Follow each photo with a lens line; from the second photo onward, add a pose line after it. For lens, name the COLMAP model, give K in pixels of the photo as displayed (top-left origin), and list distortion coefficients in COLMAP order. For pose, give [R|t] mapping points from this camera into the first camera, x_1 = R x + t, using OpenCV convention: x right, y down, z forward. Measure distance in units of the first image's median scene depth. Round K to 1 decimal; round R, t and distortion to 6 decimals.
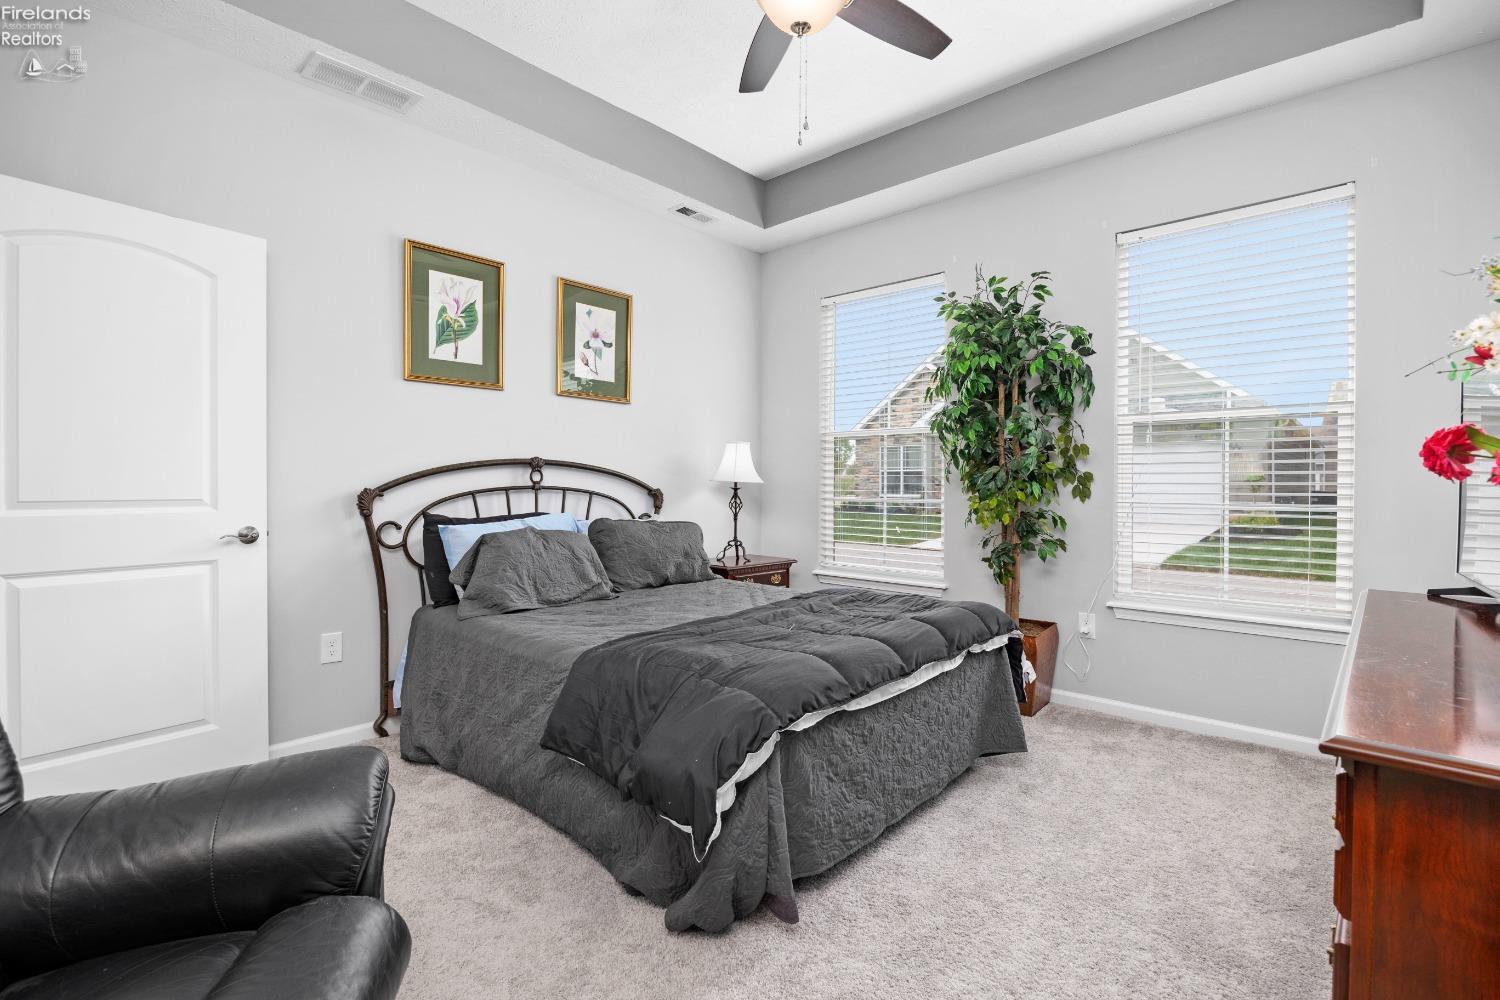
lens RADIAL K [[684.9, 0, 750.0], [0, 684.9, 500.0], [0, 0, 1]] dist [-0.014916, -0.000134]
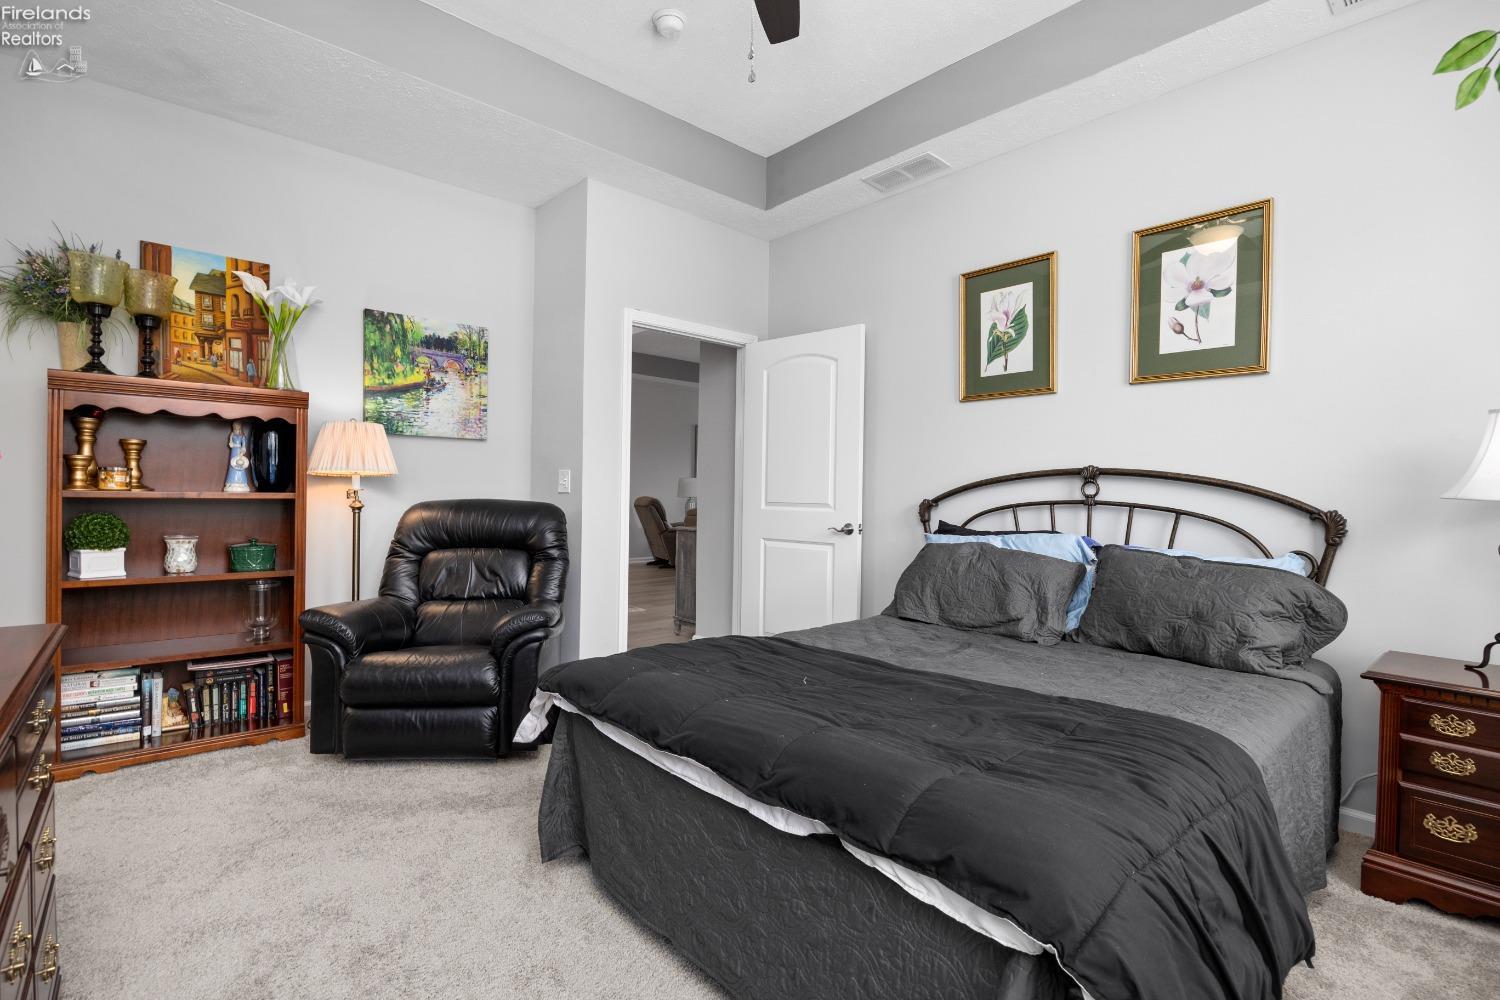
lens RADIAL K [[699.1, 0, 750.0], [0, 699.1, 500.0], [0, 0, 1]] dist [0.001577, 0.000045]
pose [[-0.097976, 0.008794, -0.995150, 0.600232], [-0.040030, 0.999117, 0.012770, -0.016522], [0.994383, 0.041087, -0.097537, 0.710402]]
